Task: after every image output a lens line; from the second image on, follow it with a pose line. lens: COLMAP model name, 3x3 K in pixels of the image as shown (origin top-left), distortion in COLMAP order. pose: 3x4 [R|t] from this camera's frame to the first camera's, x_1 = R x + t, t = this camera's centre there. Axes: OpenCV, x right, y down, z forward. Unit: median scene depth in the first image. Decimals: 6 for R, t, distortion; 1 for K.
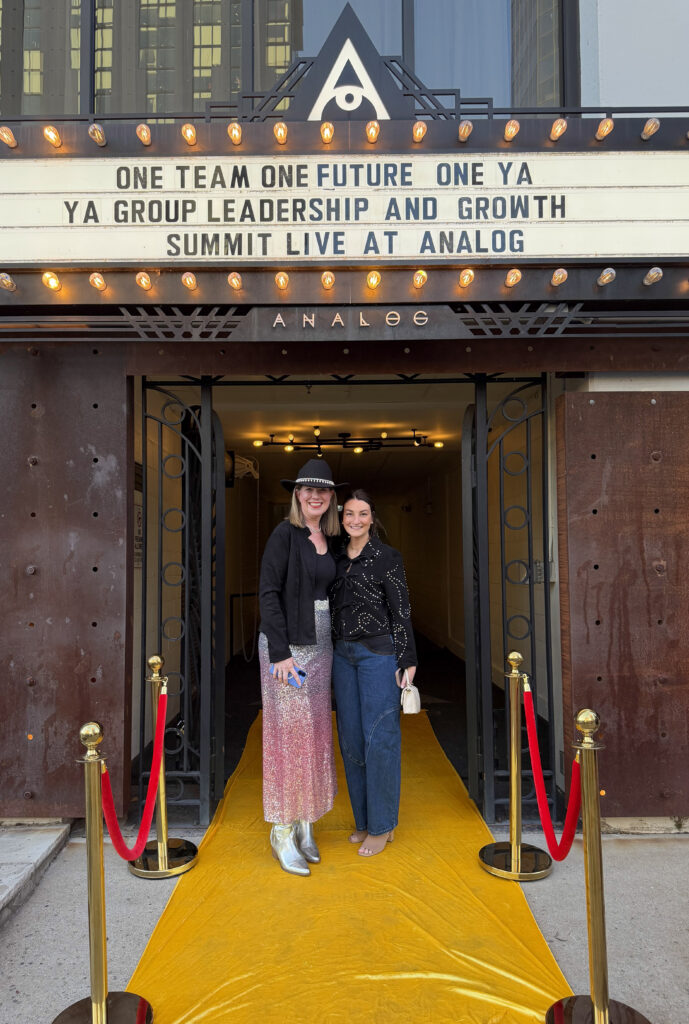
lens RADIAL K [[731.2, 0, 313.0], [0, 731.2, 530.5], [0, 0, 1]] dist [-0.000670, -0.013747]
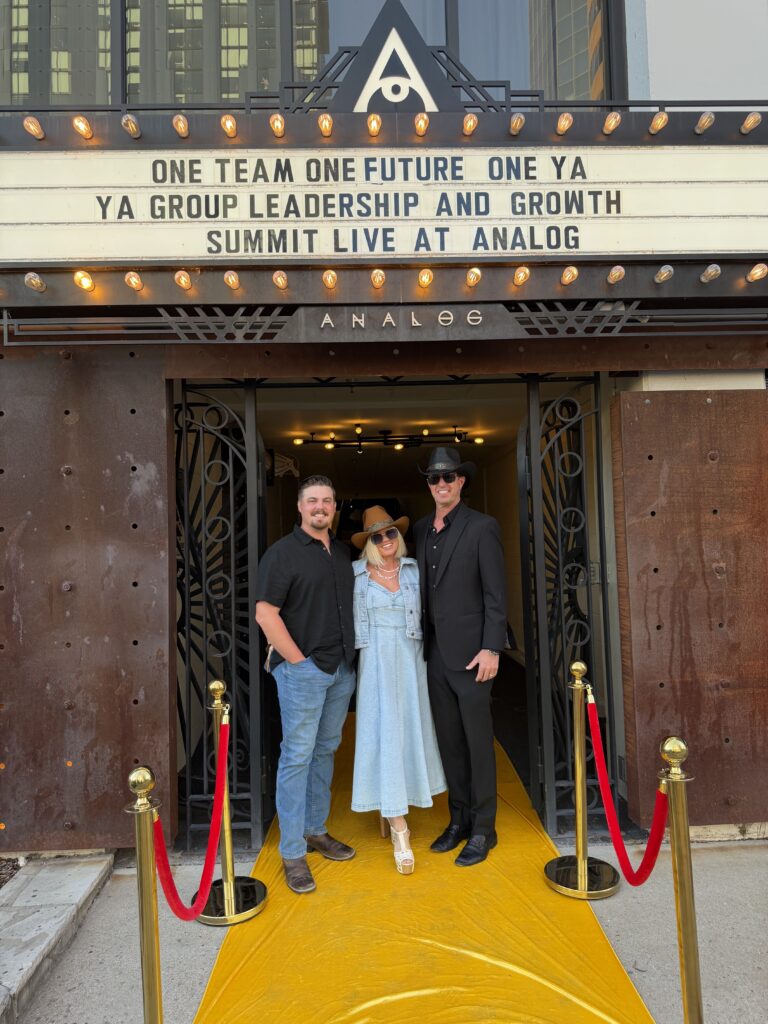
lens RADIAL K [[709.7, 0, 377.6], [0, 709.7, 515.1], [0, 0, 1]] dist [0.000018, -0.015213]
pose [[0.998828, -0.018477, 0.044734, -0.026688], [0.018690, 0.999816, -0.004333, -0.028629], [-0.044645, 0.005163, 0.998990, 0.073234]]
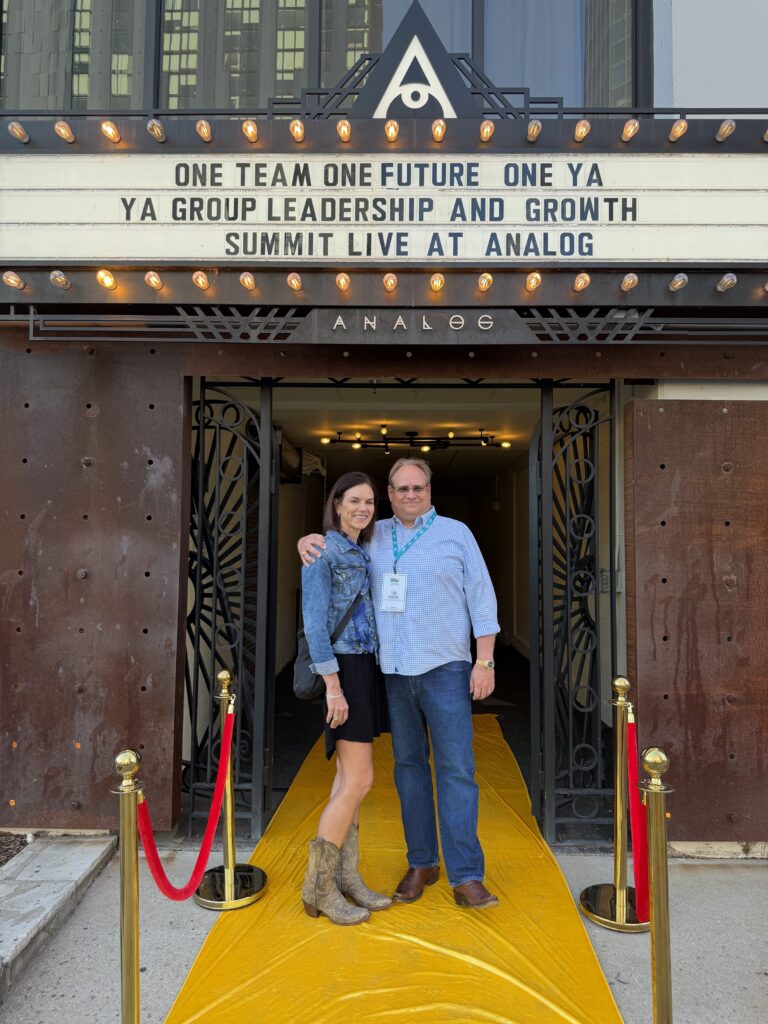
lens RADIAL K [[709.7, 0, 379.1], [0, 709.7, 511.8], [0, 0, 1]] dist [0.000018, -0.015213]
pose [[0.999840, 0.015822, -0.008386, 0.018248], [-0.015911, 0.999817, -0.010665, -0.026905], [0.008215, 0.010797, 0.999908, 0.060897]]
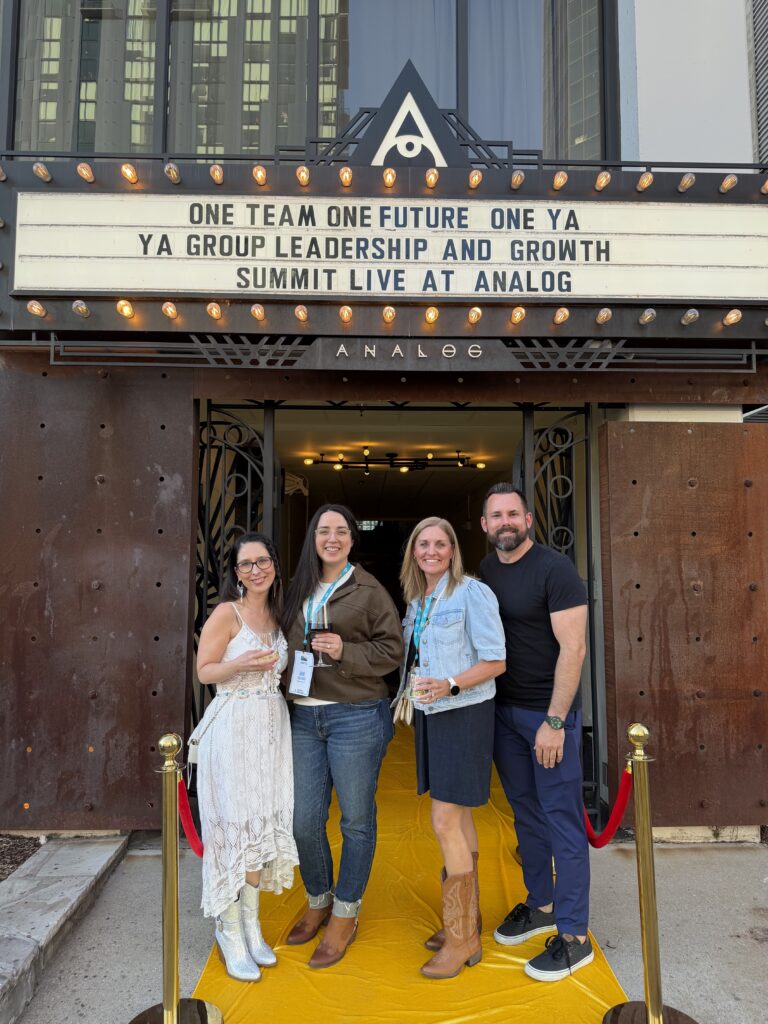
lens RADIAL K [[709.7, 0, 376.9], [0, 709.7, 513.8], [0, 0, 1]] dist [0.000018, -0.015213]
pose [[0.999246, 0.011664, 0.037026, -0.031187], [-0.010091, 0.999050, -0.042383, -0.008088], [-0.037485, 0.041978, 0.998415, -0.016678]]
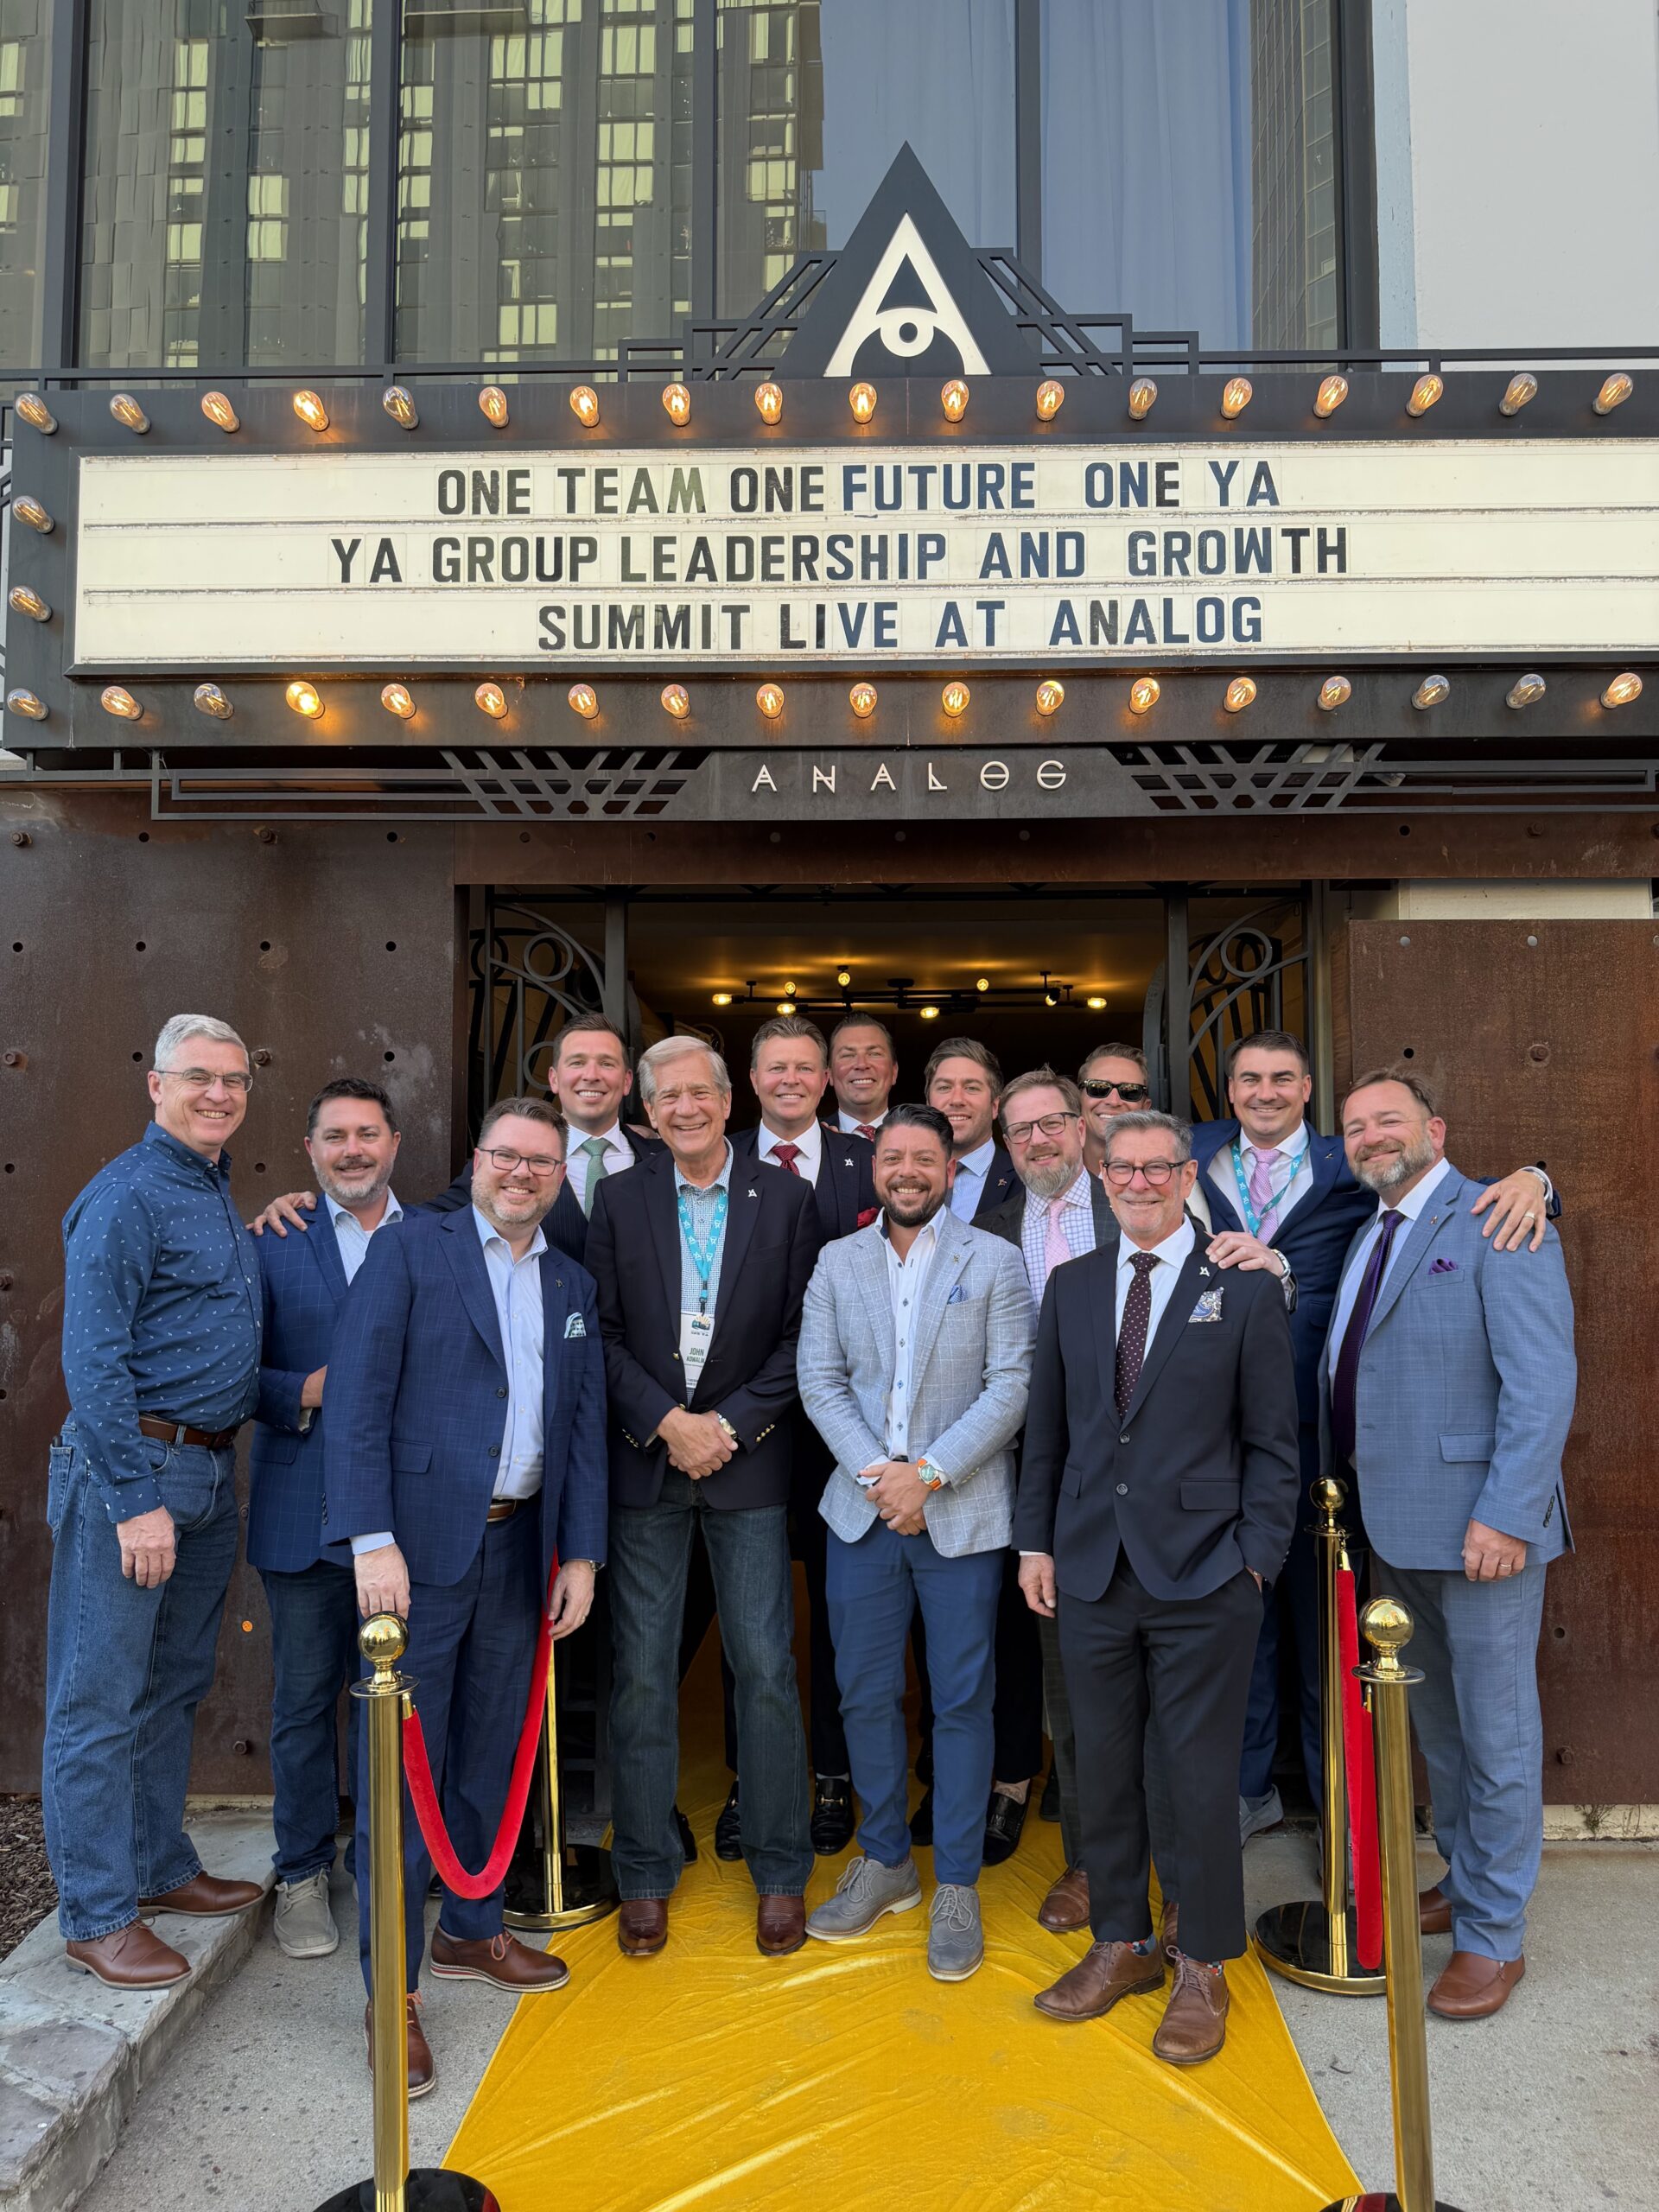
lens RADIAL K [[1533.1, 0, 821.2], [0, 1533.1, 1111.2], [0, 0, 1]] dist [0.000018, -0.015213]
pose [[0.999921, 0.003750, -0.011998, 0.005413], [-0.004106, 0.999548, -0.029794, -0.032894], [0.011881, 0.029841, 0.999484, -0.024914]]
